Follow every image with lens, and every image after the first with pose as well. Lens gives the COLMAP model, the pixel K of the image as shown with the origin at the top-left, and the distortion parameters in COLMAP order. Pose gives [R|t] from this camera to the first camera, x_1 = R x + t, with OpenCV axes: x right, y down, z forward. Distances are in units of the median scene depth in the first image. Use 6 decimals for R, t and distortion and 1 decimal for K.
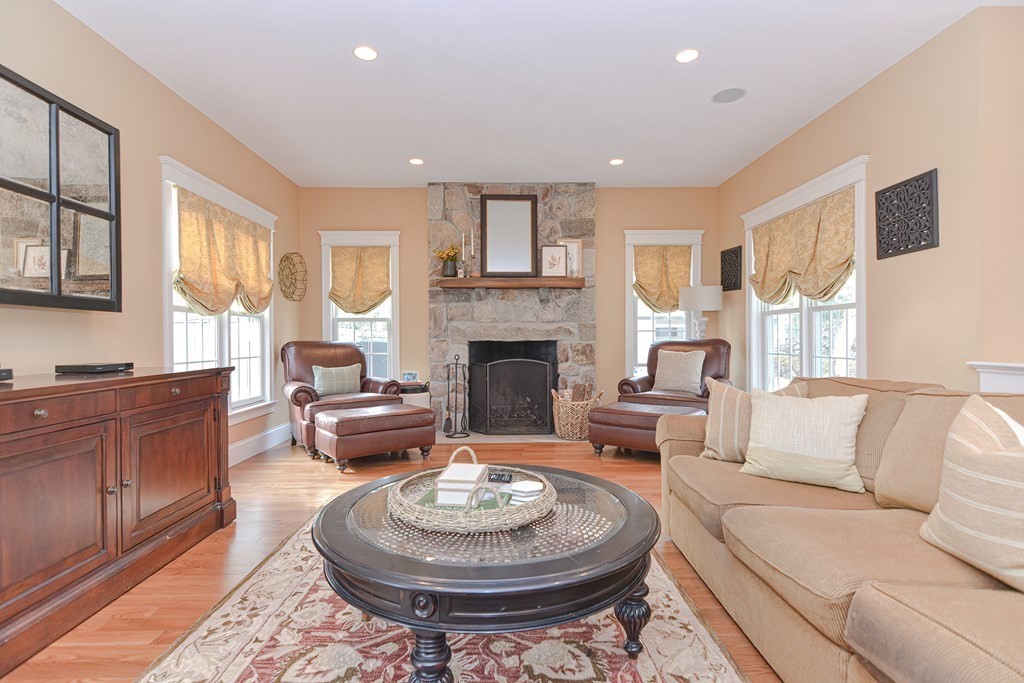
lens RADIAL K [[497.9, 0, 512.6], [0, 497.9, 339.2], [0, 0, 1]] dist [0.010770, -0.001871]
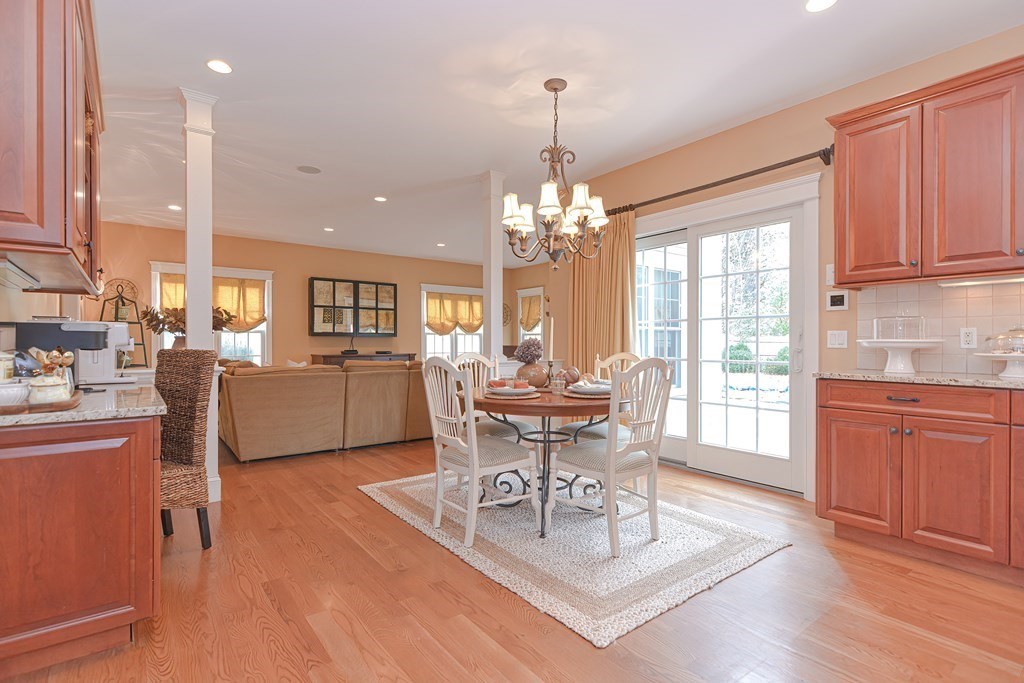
lens RADIAL K [[497.9, 0, 508.6], [0, 497.9, 340.0], [0, 0, 1]] dist [0.010770, -0.001871]
pose [[0.597083, 0.003194, -0.802173, 1.686316], [-0.007152, 0.999974, -0.001342, -0.021697], [0.802148, 0.006538, 0.597090, -0.294522]]
